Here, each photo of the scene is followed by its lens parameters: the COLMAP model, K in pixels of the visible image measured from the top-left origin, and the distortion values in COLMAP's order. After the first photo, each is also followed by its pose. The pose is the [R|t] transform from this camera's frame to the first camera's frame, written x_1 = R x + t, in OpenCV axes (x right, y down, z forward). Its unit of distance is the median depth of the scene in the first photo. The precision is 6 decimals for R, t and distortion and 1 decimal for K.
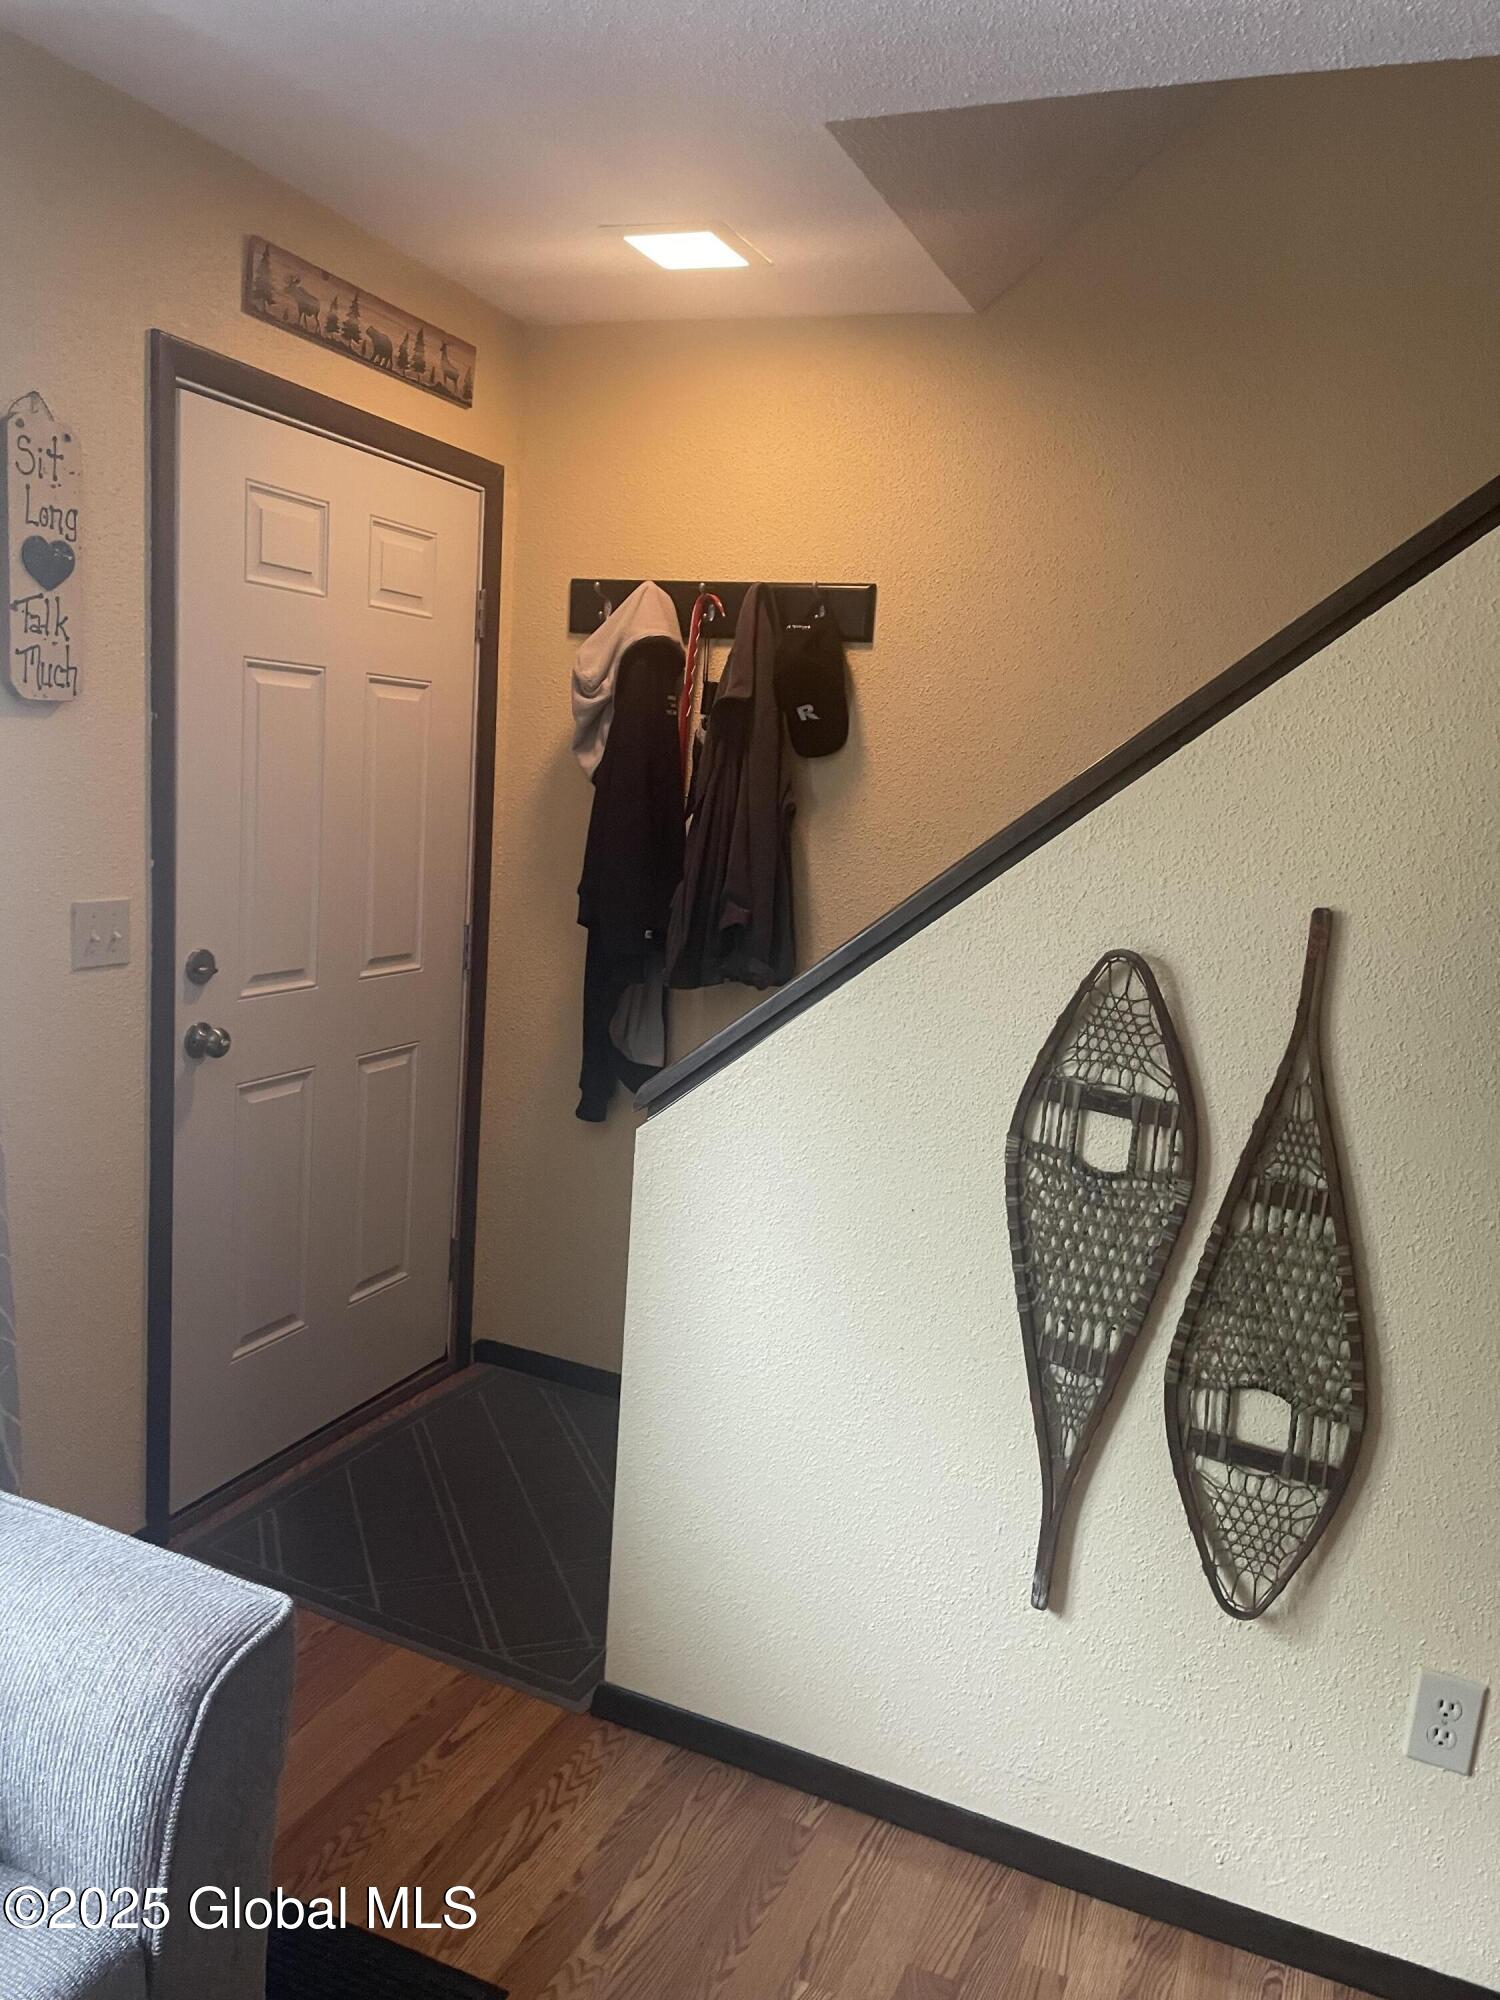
lens RADIAL K [[1536.8, 0, 744.0], [0, 1536.8, 990.1], [0, 0, 1]] dist [0.038358, -0.006736]
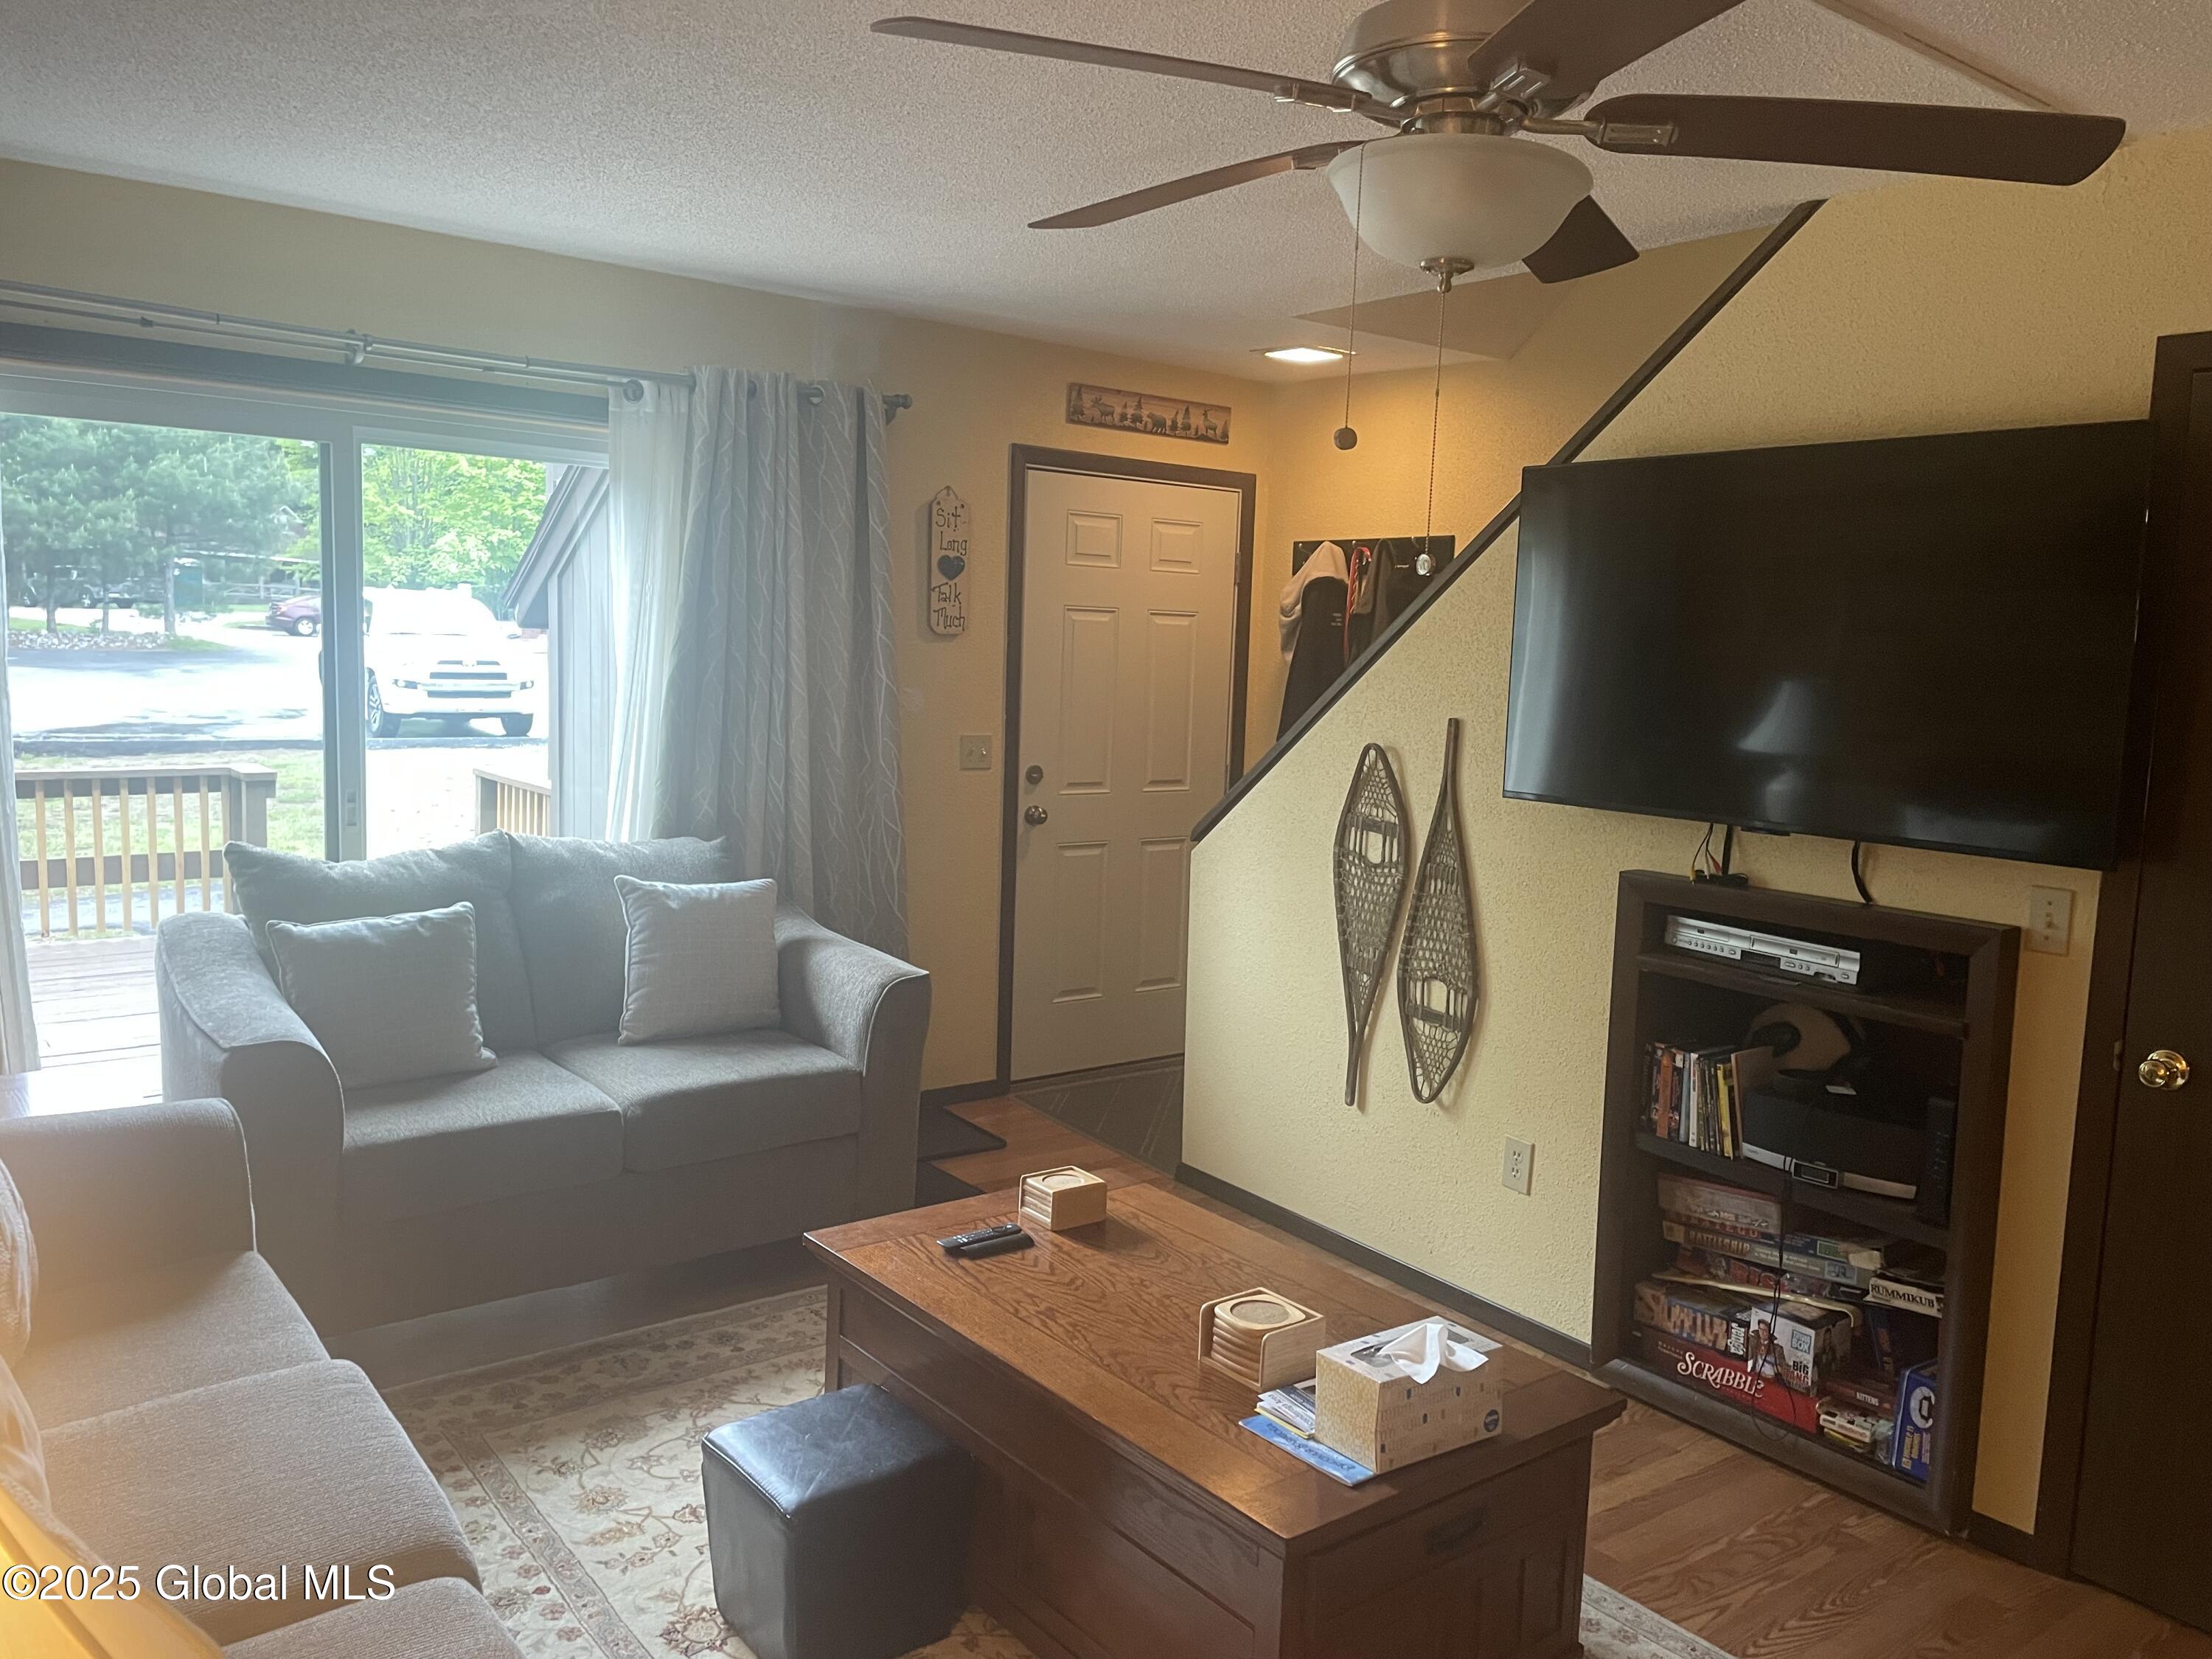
lens RADIAL K [[1699.7, 0, 1108.3], [0, 1699.7, 834.4], [0, 0, 1]] dist [0.038358, -0.006736]
pose [[0.874289, 0.021944, -0.484909, 0.755853], [-0.049347, 0.997820, -0.043817, 0.149949], [0.482891, 0.062237, 0.873466, -0.764106]]
